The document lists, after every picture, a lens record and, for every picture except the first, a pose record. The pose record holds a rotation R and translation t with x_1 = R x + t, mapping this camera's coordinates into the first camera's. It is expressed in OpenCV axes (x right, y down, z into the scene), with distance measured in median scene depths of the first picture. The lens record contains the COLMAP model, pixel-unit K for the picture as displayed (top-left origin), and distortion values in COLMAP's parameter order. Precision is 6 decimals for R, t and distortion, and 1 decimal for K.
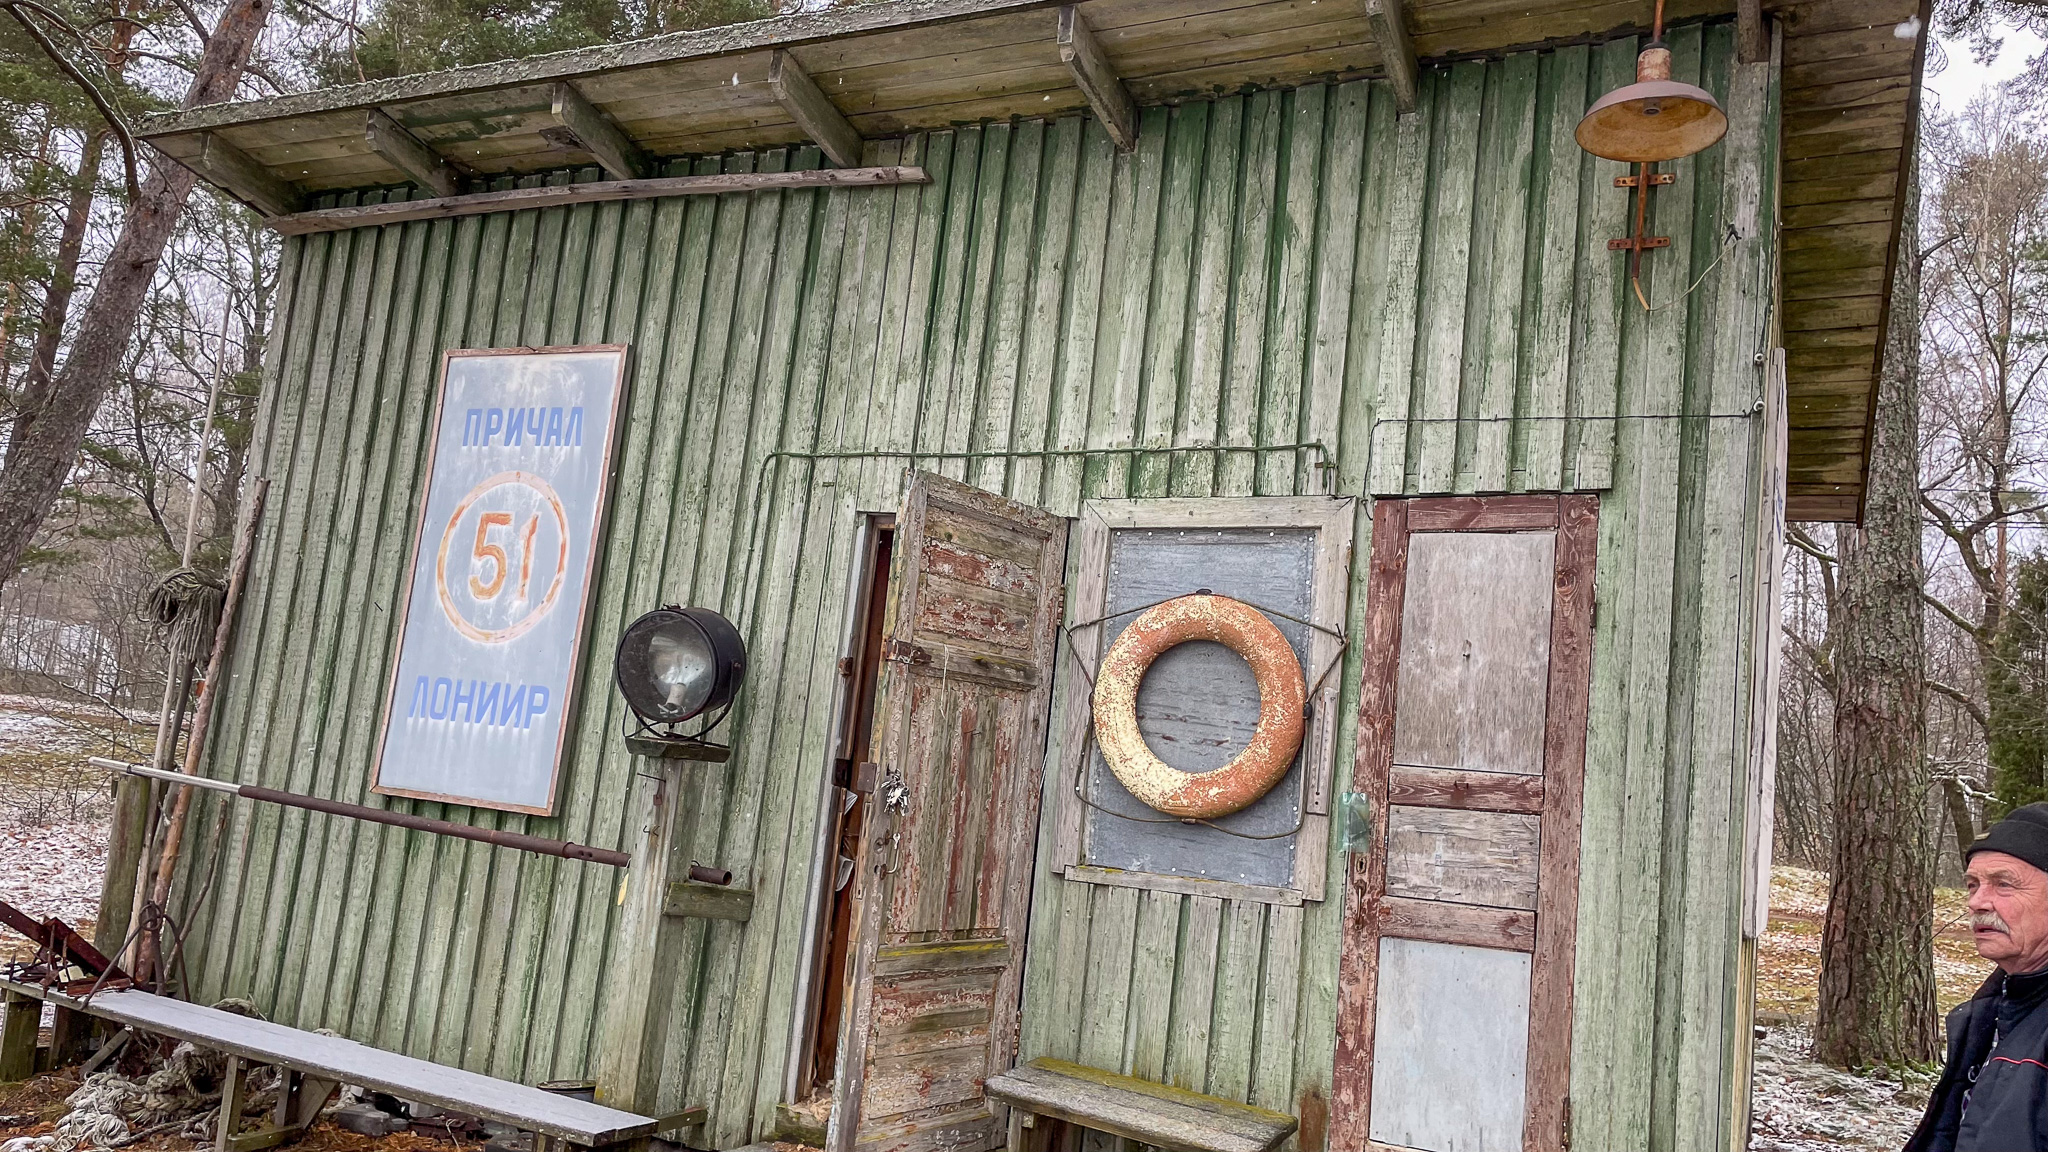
lens RADIAL K [[1541.1, 0, 1021.6], [0, 1541.1, 586.1], [0, 0, 1]] dist [0.088813, -0.105857]
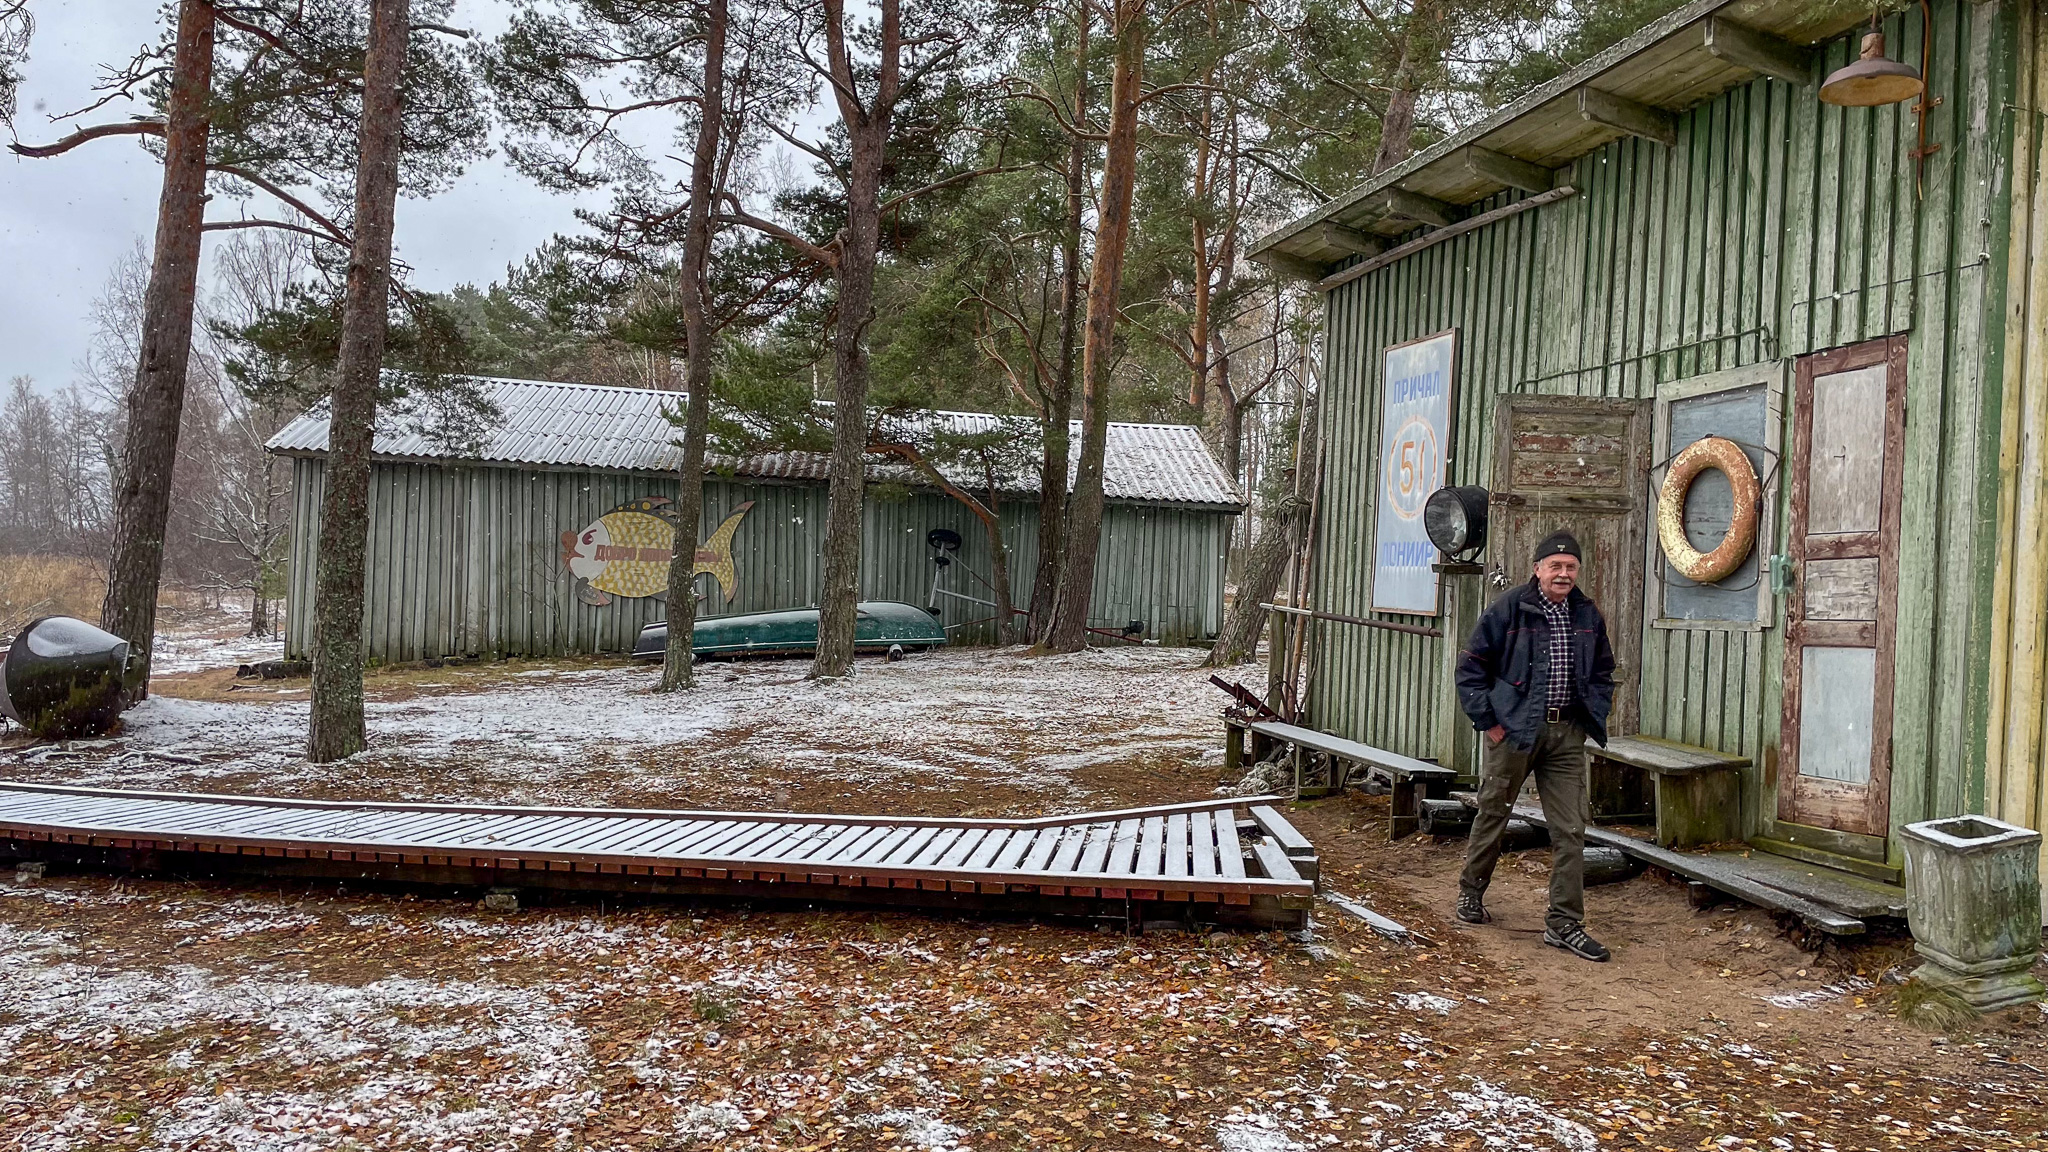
lens RADIAL K [[1541.1, 0, 1023.6], [0, 1541.1, 571.9], [0, 0, 1]] dist [0.088813, -0.105857]
pose [[0.642966, -0.080342, -0.761669, 0.782302], [0.123124, 0.992391, -0.000743, 0.050710], [0.755933, -0.093302, 0.647966, -0.487878]]
